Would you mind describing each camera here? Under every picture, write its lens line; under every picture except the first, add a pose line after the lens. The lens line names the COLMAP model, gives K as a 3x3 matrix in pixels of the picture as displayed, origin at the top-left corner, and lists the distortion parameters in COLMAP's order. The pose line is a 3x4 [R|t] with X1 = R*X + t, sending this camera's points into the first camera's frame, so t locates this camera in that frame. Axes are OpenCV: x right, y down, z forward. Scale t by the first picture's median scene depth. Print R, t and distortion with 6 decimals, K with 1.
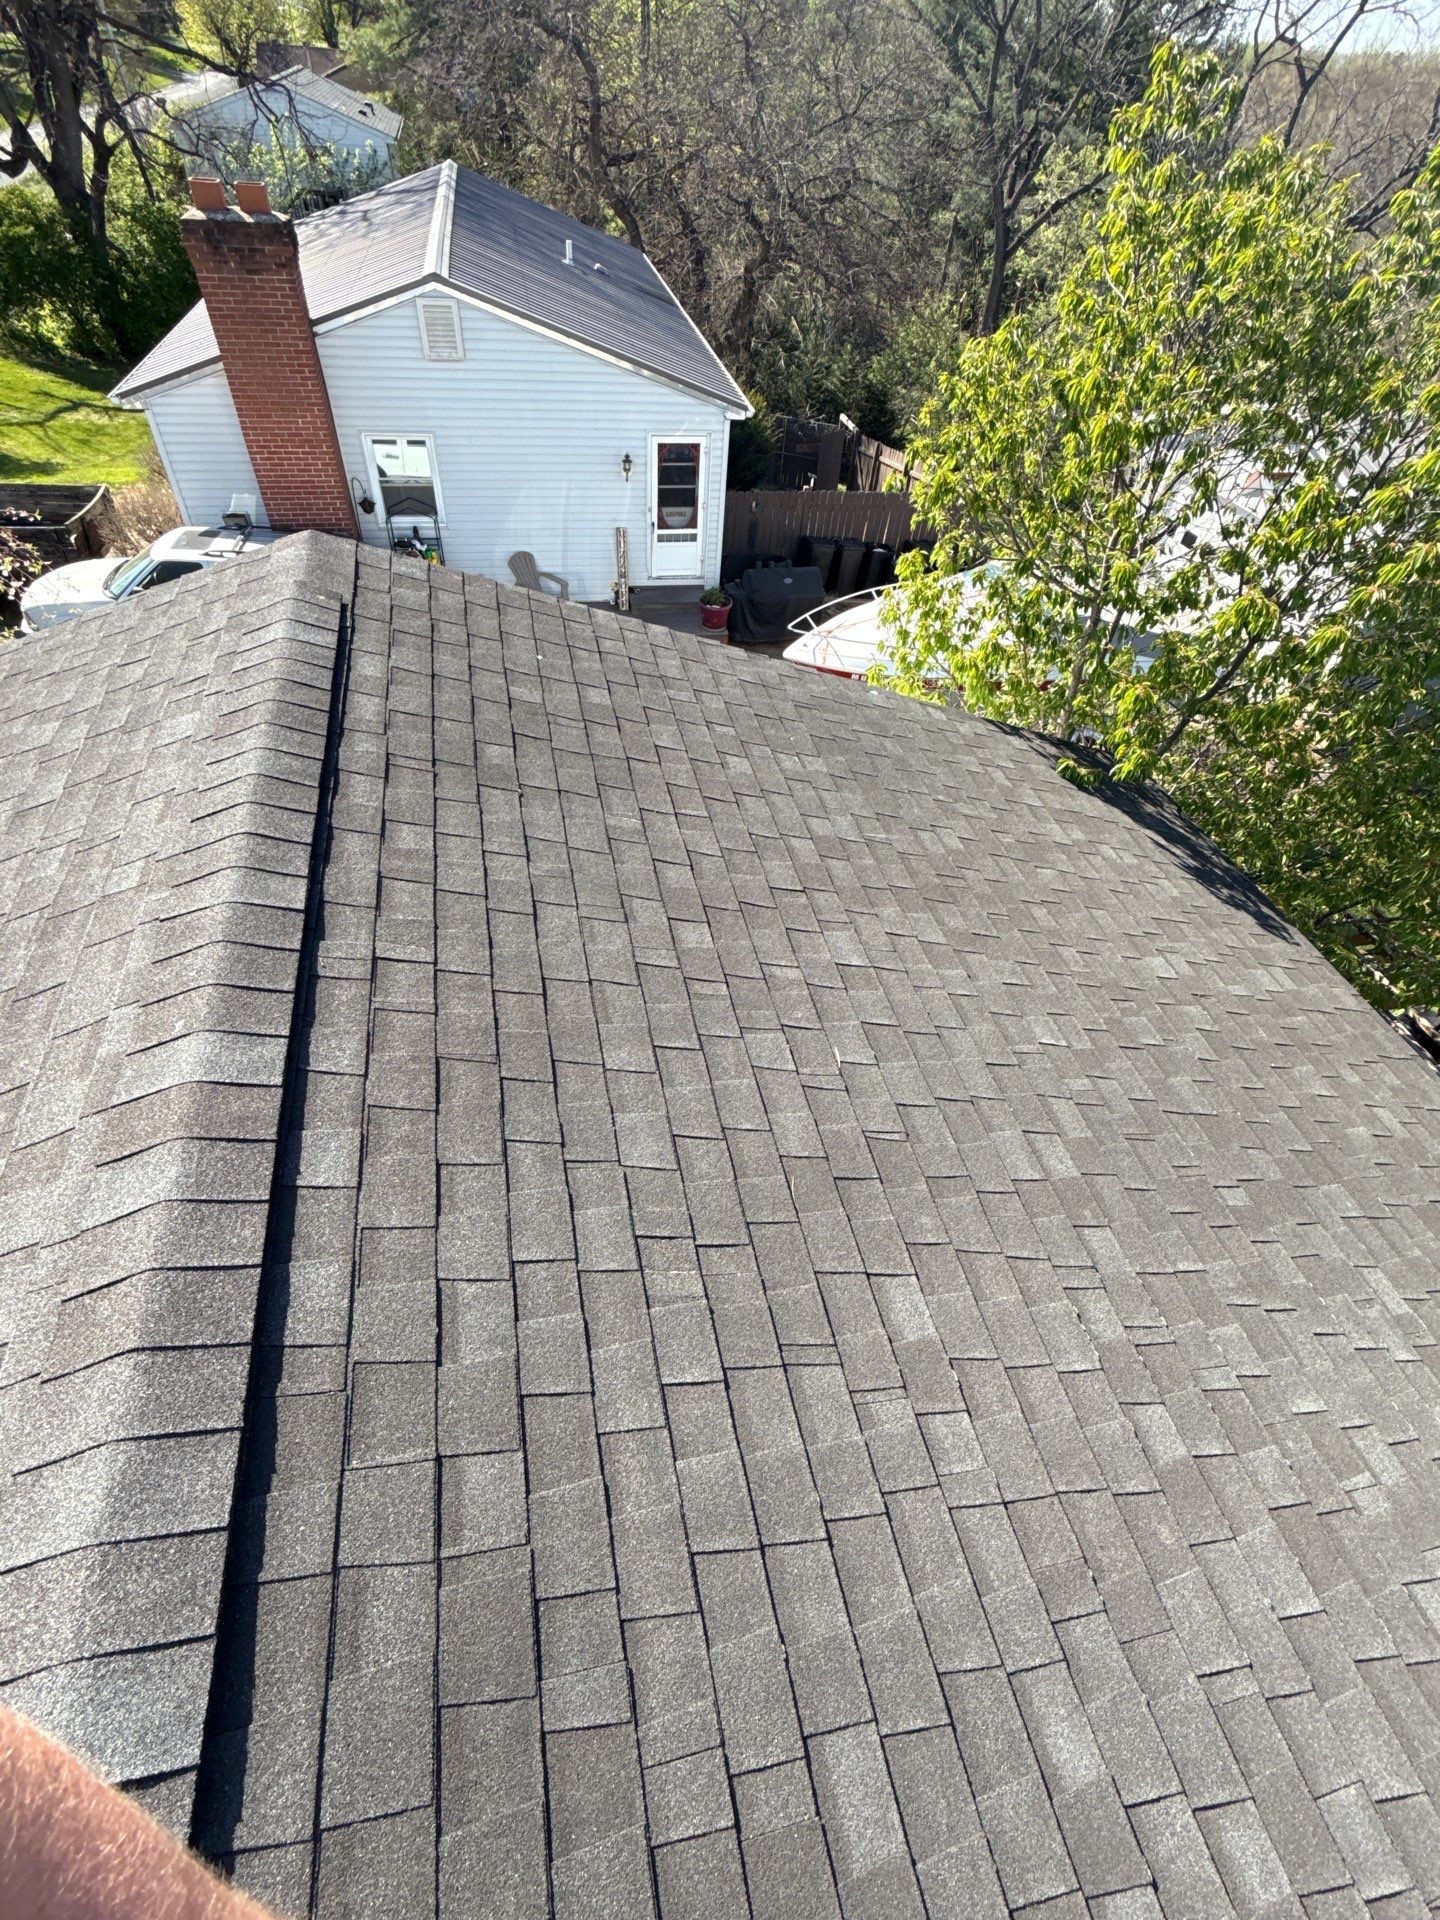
lens RADIAL K [[853.0, 0, 710.9], [0, 853.0, 965.2], [0, 0, 1]] dist [-0.000970, 0.000184]
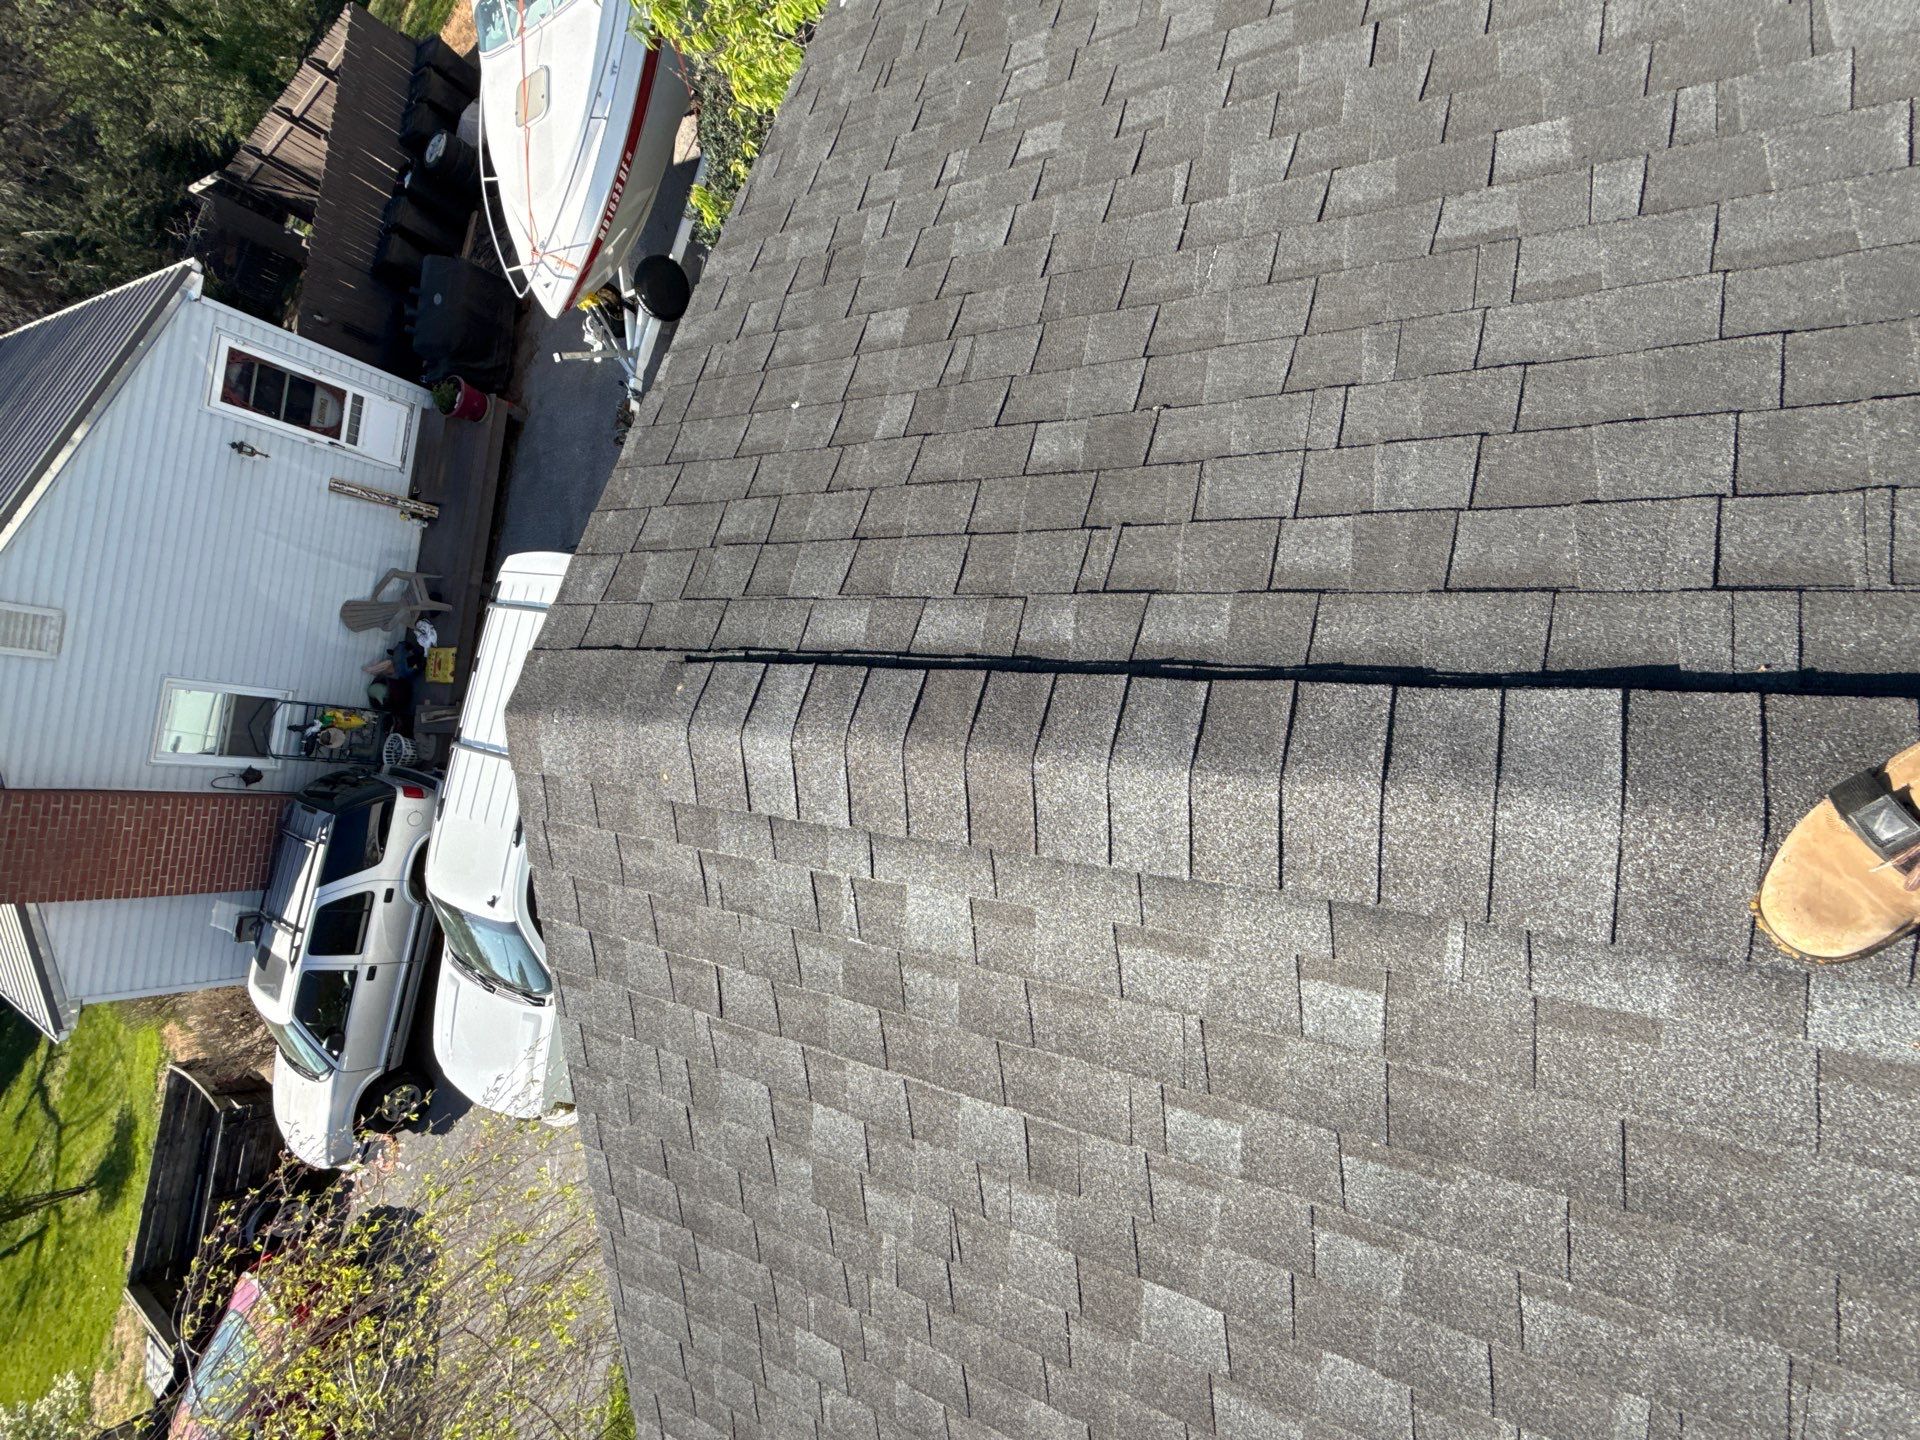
lens RADIAL K [[853.0, 0, 957.3], [0, 853.0, 718.6], [0, 0, 1]] dist [-0.000970, 0.000184]
pose [[0.257787, -0.959705, -0.111859, -0.089534], [0.948555, 0.229351, 0.218269, -0.092677], [-0.183819, -0.162371, 0.969457, 0.093798]]
